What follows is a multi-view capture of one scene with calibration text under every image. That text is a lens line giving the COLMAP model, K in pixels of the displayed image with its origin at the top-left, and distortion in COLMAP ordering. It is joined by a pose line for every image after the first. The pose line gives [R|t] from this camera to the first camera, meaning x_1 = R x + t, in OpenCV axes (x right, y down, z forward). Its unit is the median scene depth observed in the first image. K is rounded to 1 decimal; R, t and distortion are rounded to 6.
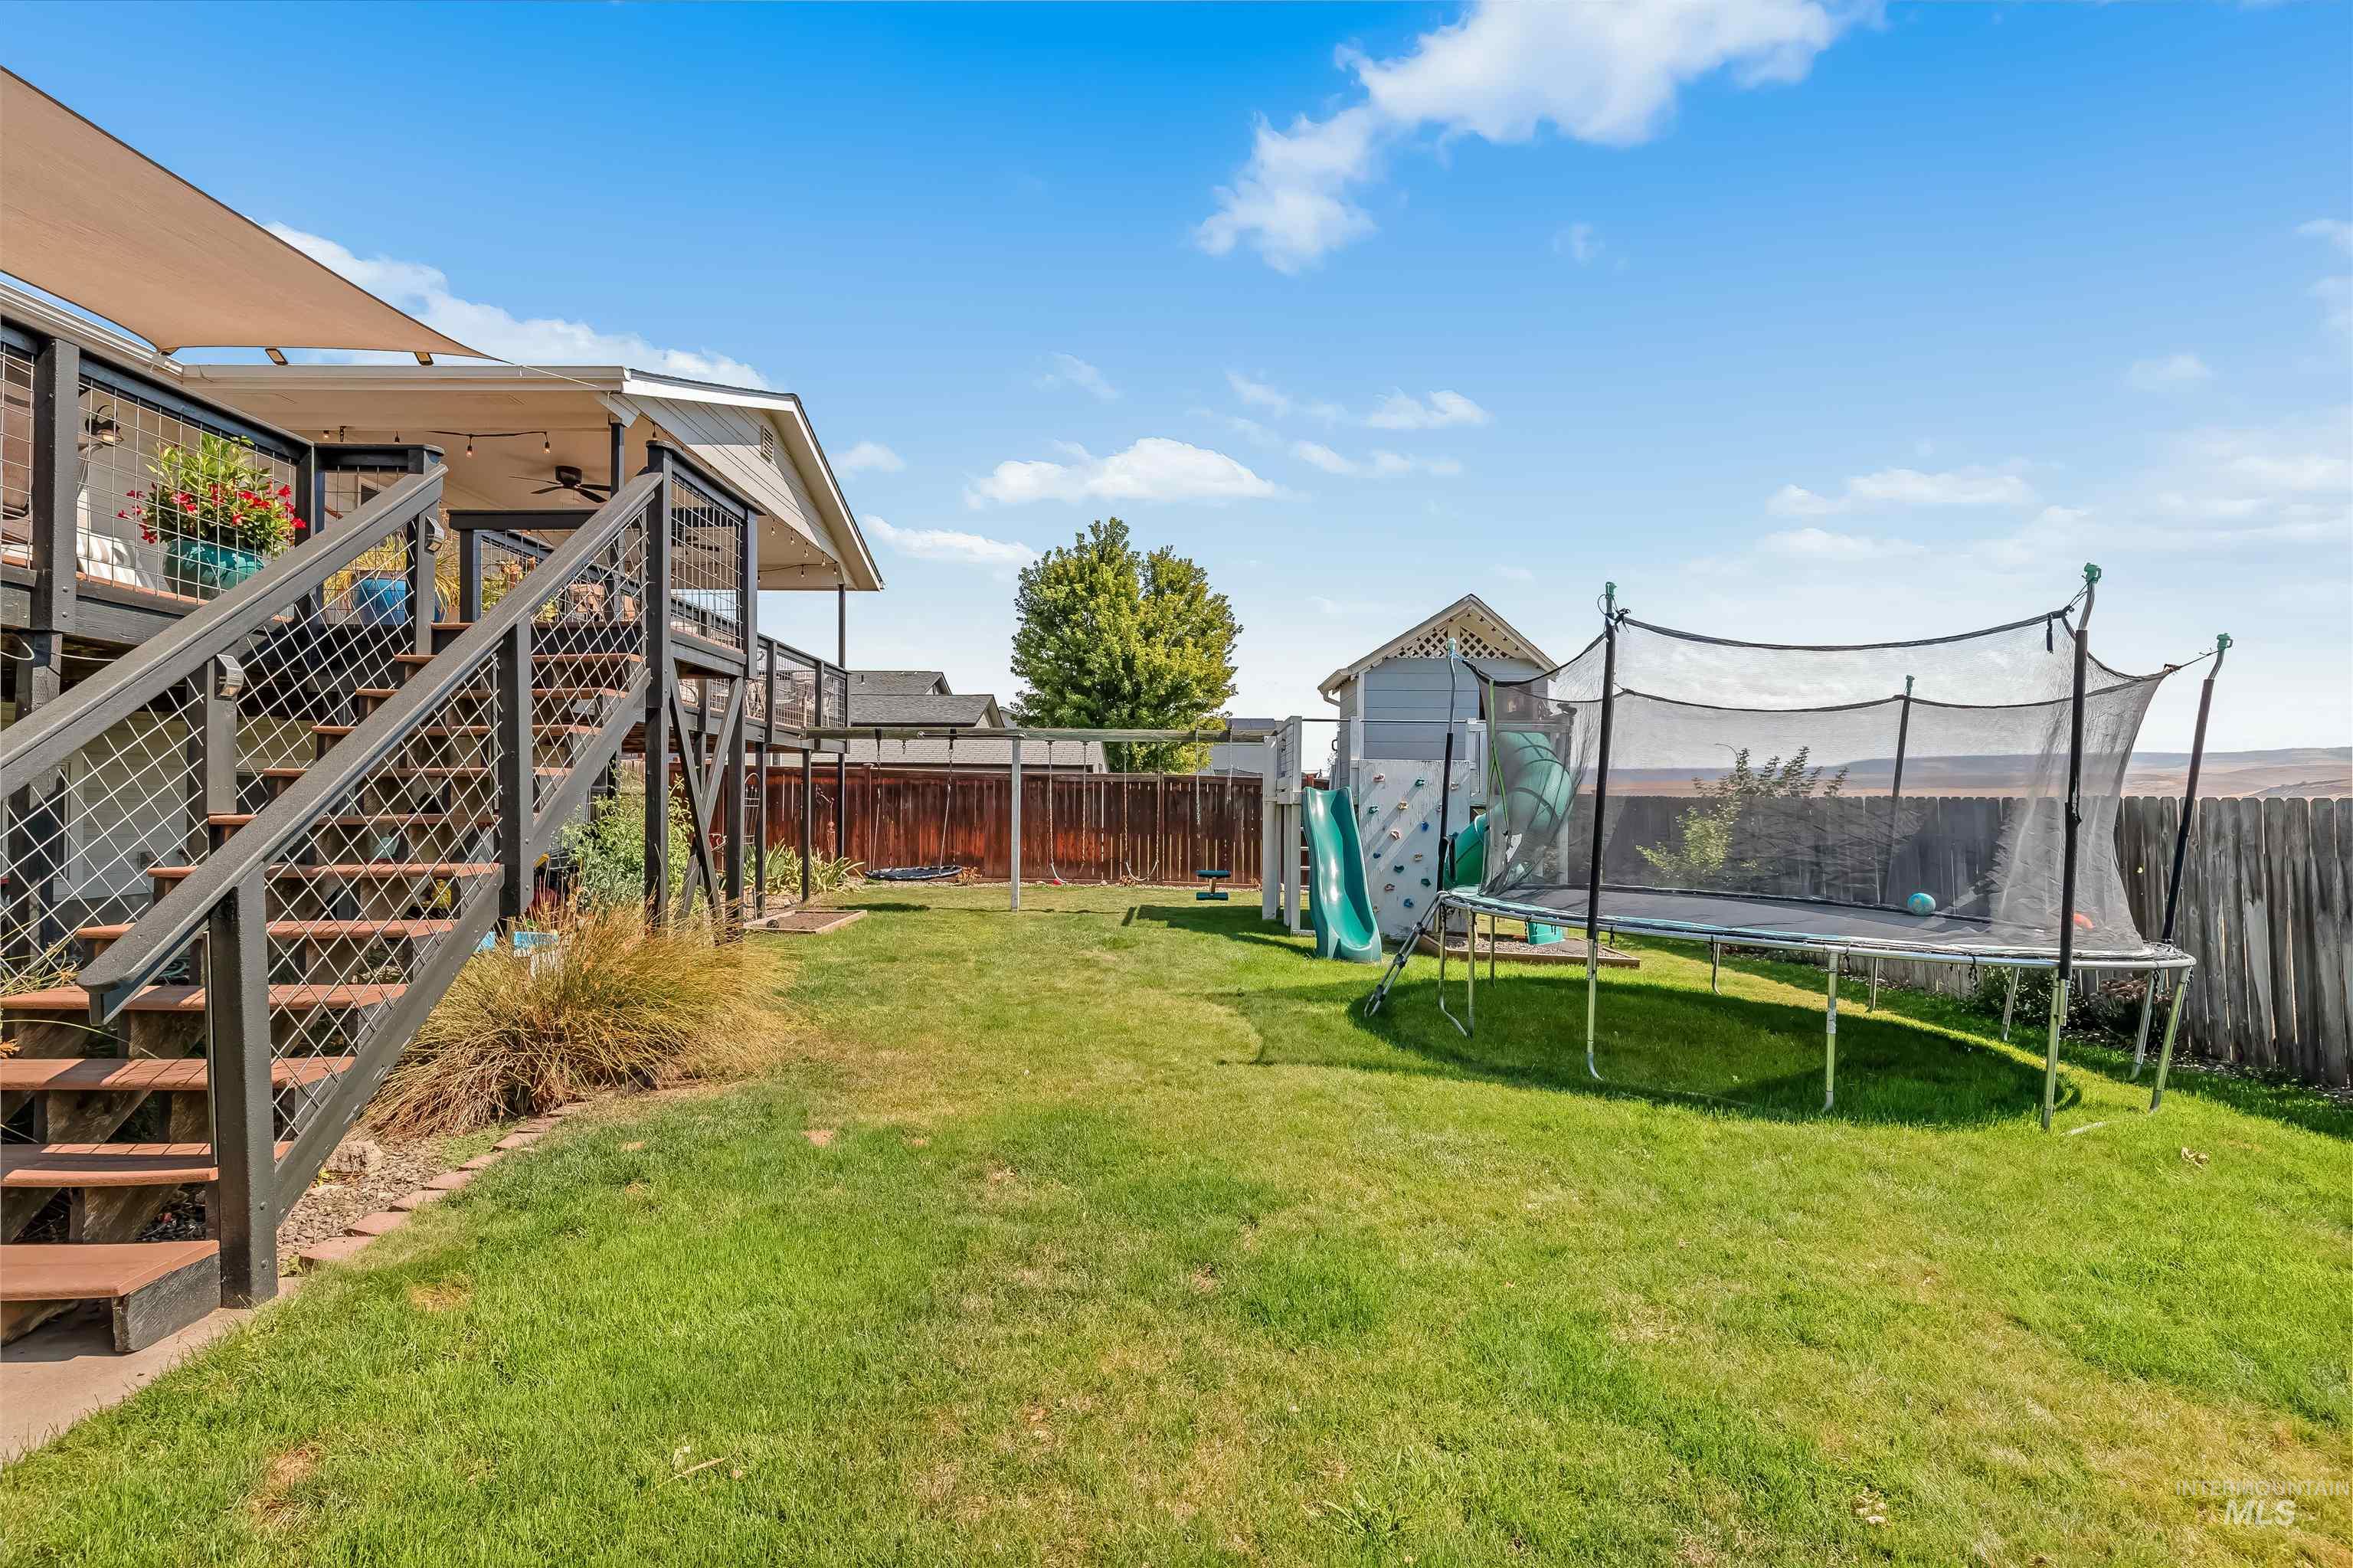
lens RADIAL K [[1057.7, 0, 1163.8], [0, 1057.7, 738.4], [0, 0, 1]] dist [-0.002407, 0.000620]
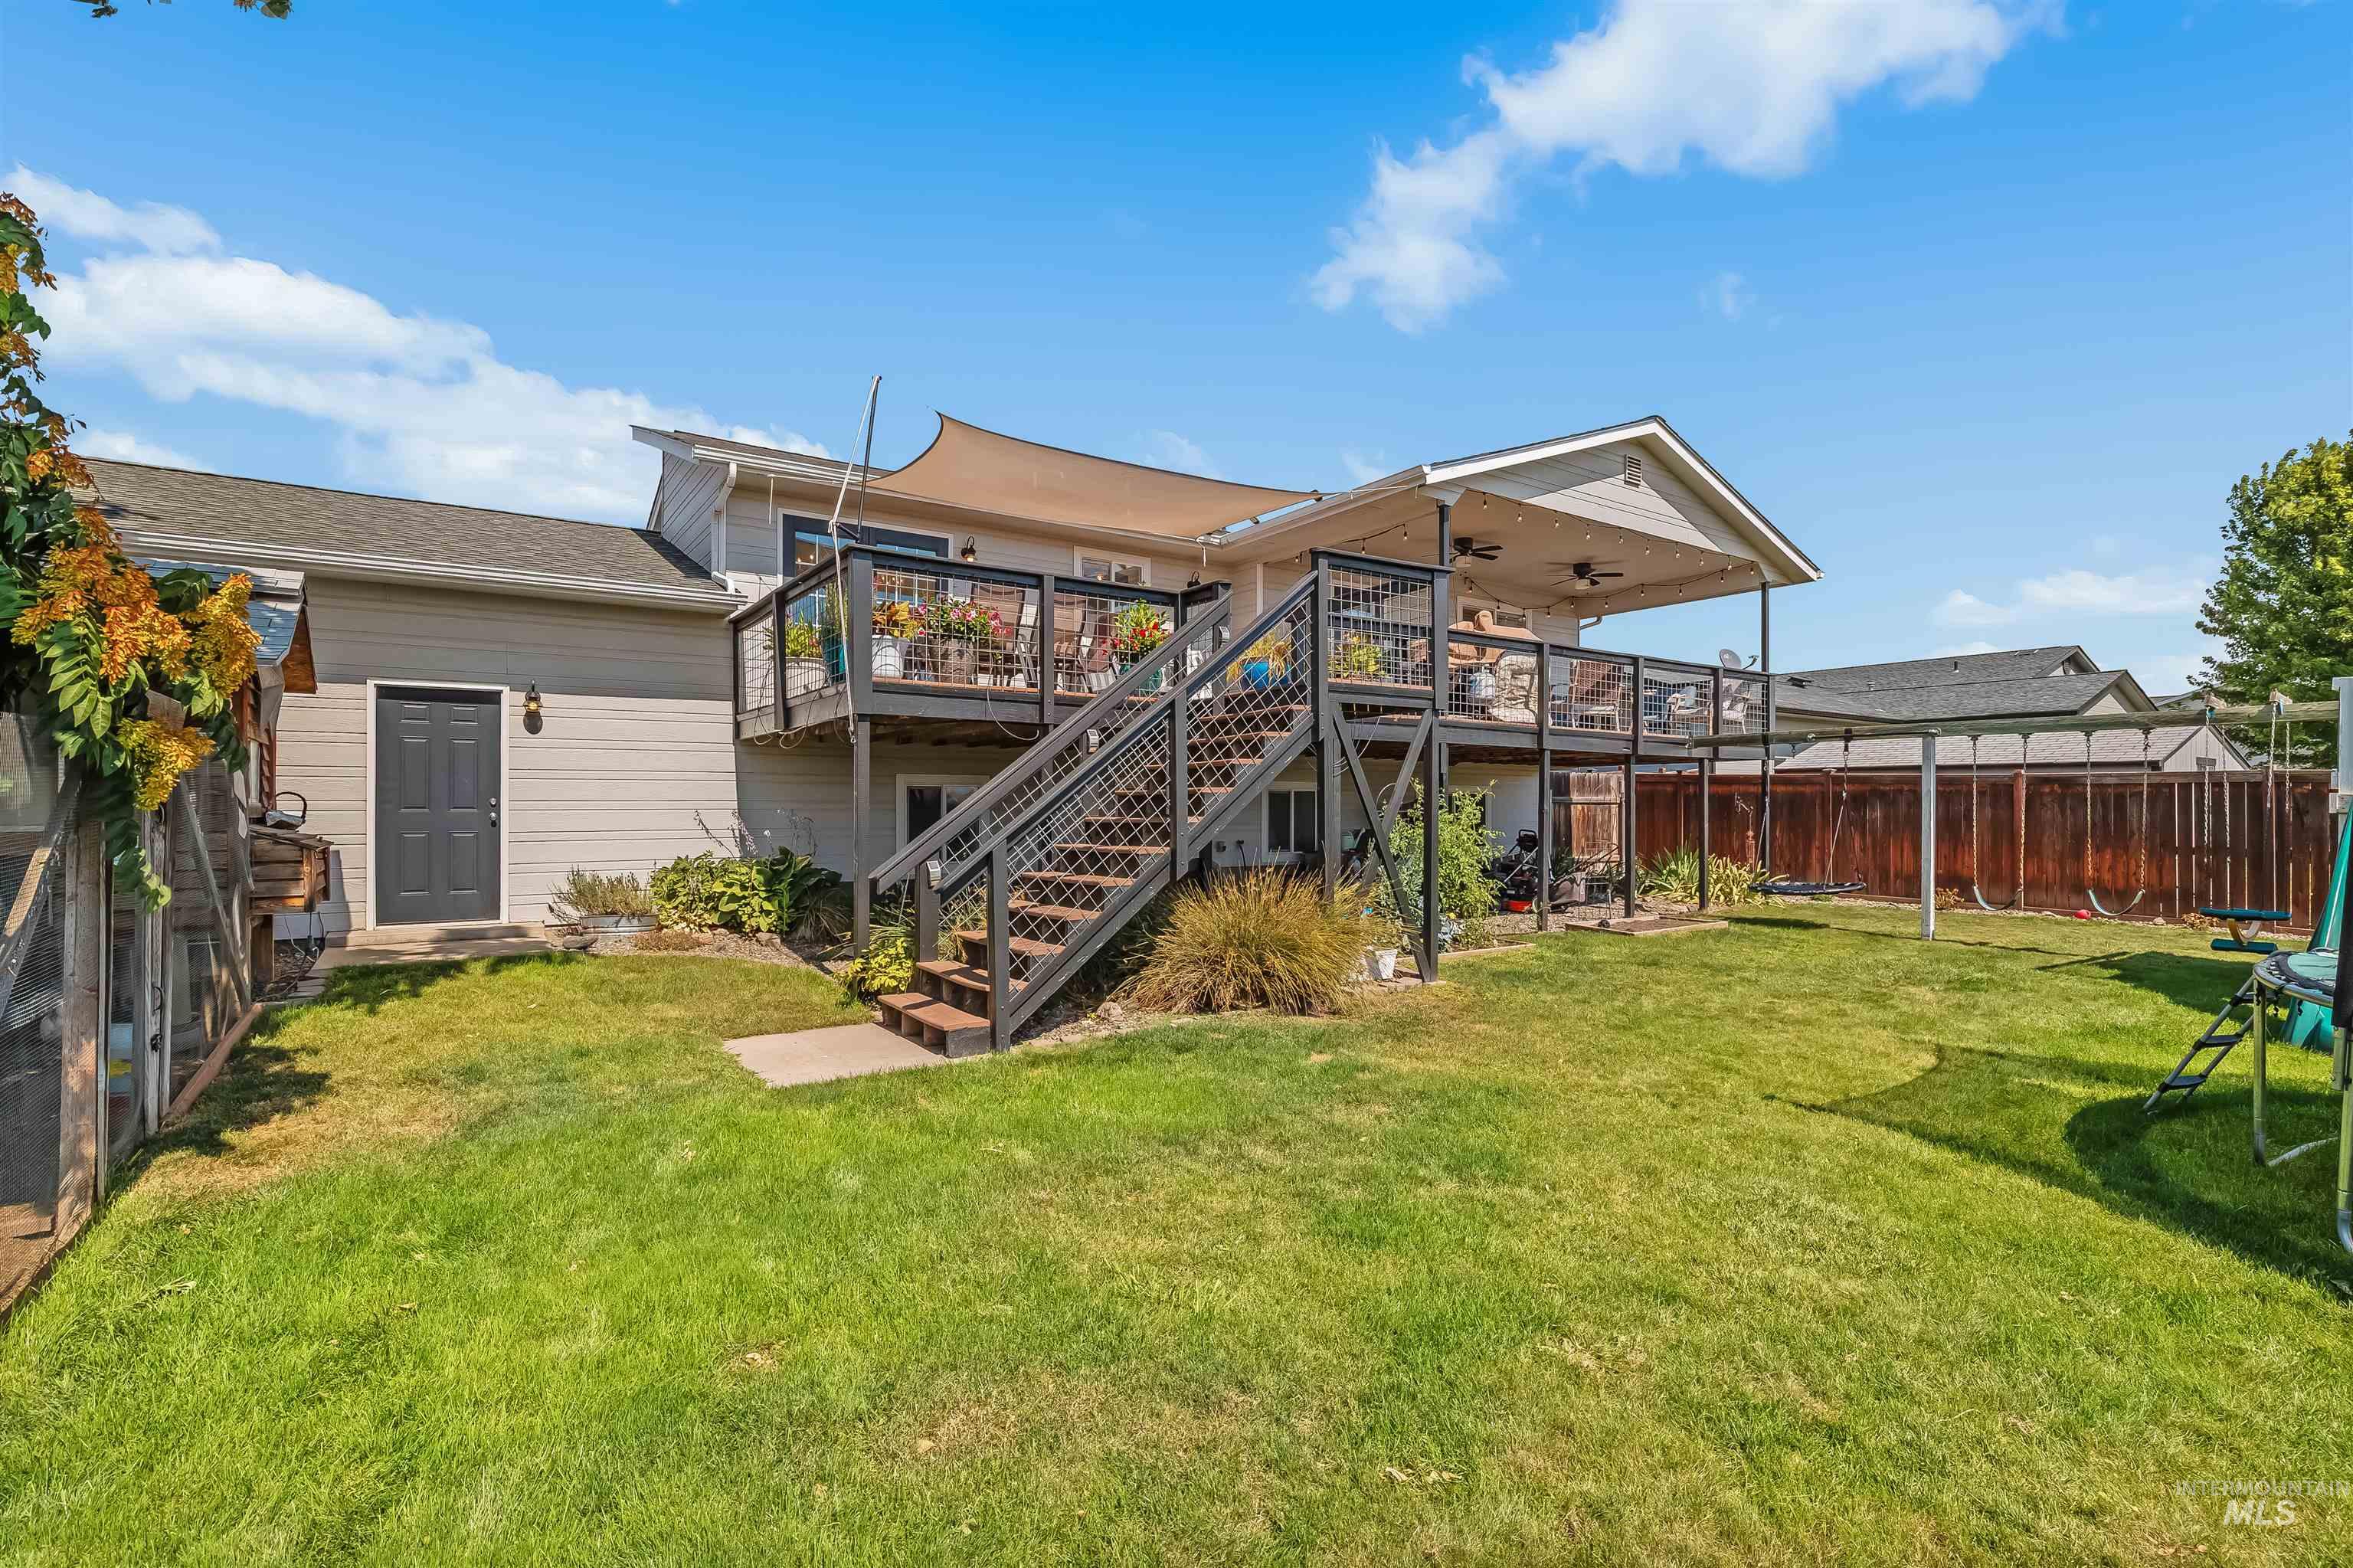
lens RADIAL K [[1057.7, 0, 1177.2], [0, 1057.7, 724.3], [0, 0, 1]] dist [-0.002407, 0.000620]
pose [[0.548719, -0.069095, -0.833147, 0.256221], [0.050206, 0.997504, -0.049659, 0.003705], [0.834498, -0.014580, 0.550818, 0.039655]]
